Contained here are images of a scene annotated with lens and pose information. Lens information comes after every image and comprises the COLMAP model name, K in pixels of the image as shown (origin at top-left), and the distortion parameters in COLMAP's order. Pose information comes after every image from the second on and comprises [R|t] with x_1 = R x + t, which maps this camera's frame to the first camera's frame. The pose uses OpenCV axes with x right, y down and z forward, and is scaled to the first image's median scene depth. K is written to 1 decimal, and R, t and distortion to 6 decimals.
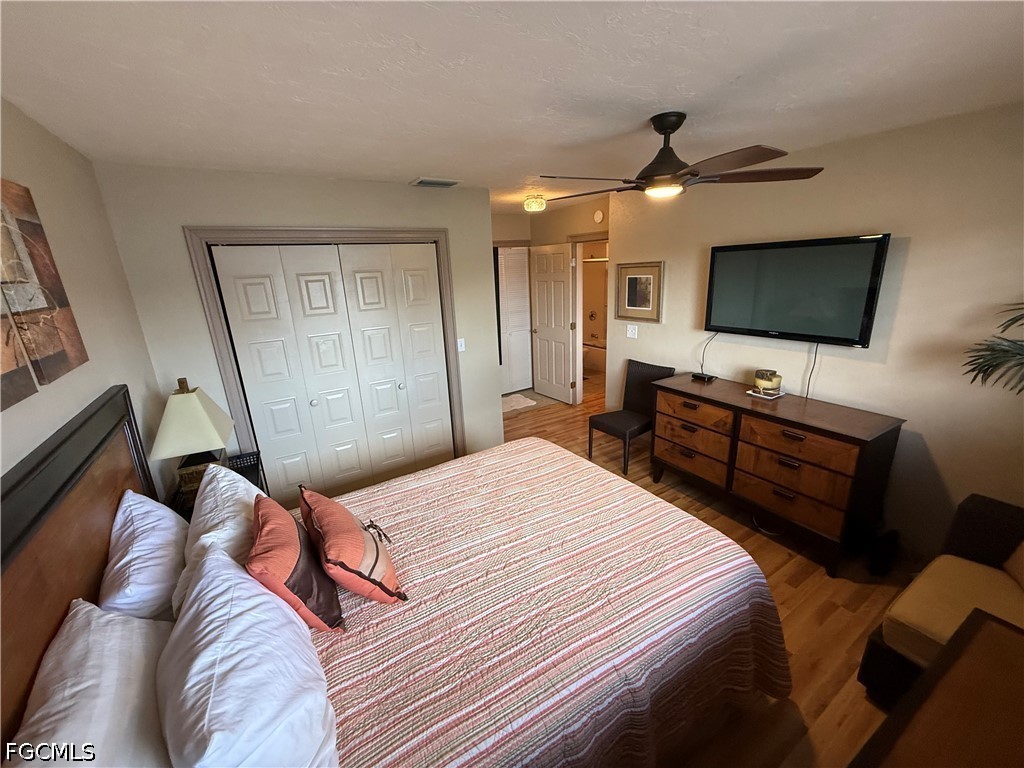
lens RADIAL K [[408.5, 0, 509.9], [0, 408.5, 385.9], [0, 0, 1]] dist [0.000202, 0.000000]
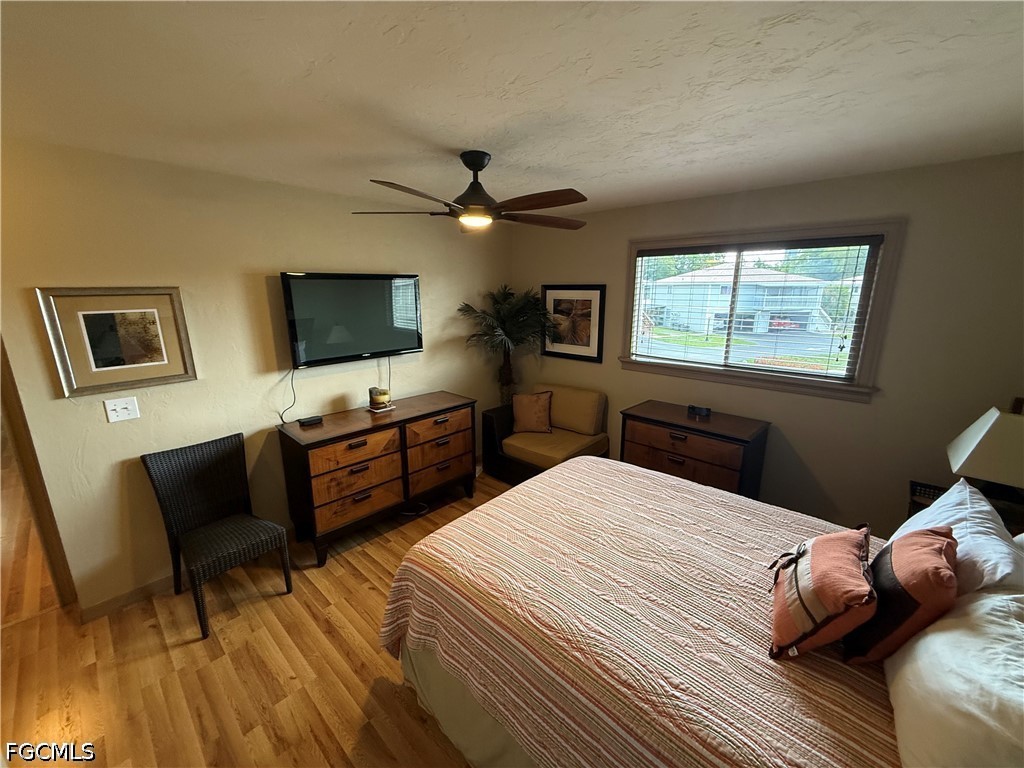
lens RADIAL K [[408.5, 0, 509.9], [0, 408.5, 385.9], [0, 0, 1]] dist [0.000202, 0.000000]
pose [[-0.255504, -0.181510, 0.949617, -0.471085], [0.286630, 0.923839, 0.253703, -0.200515], [-0.923342, 0.337011, -0.184018, 0.793998]]
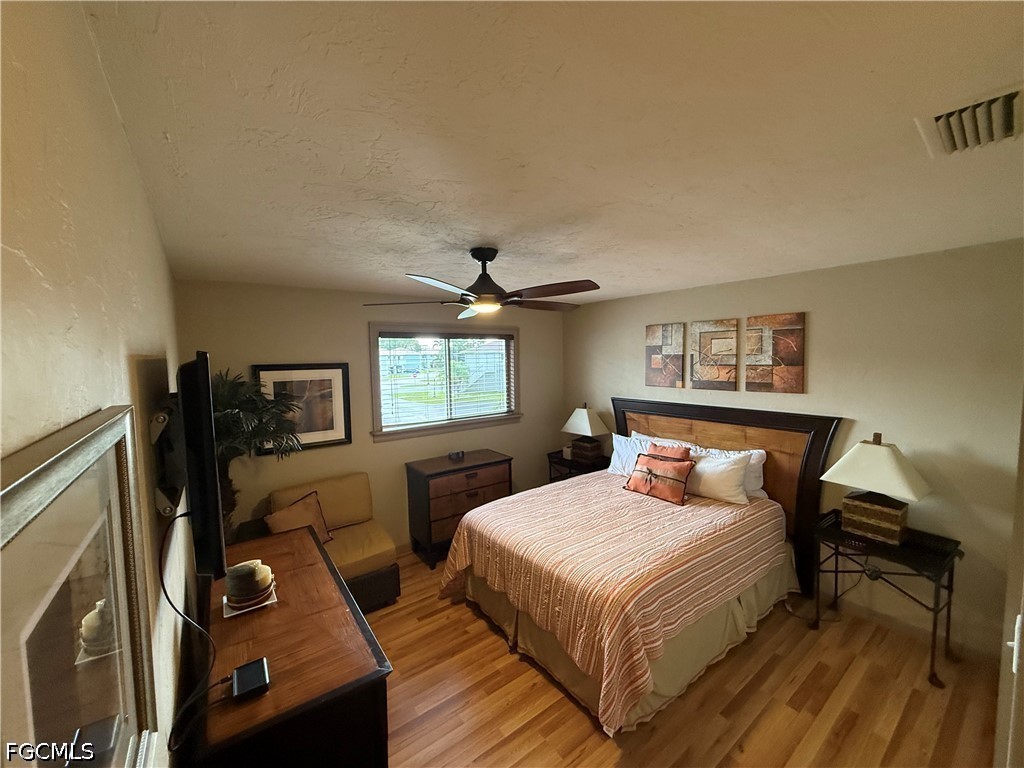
lens RADIAL K [[408.5, 0, 509.9], [0, 408.5, 385.9], [0, 0, 1]] dist [0.000202, 0.000000]
pose [[-0.995603, 0.064685, -0.067758, 0.250440], [0.036242, 0.932968, 0.358130, -0.426547], [0.086382, 0.354099, -0.931210, 1.354856]]
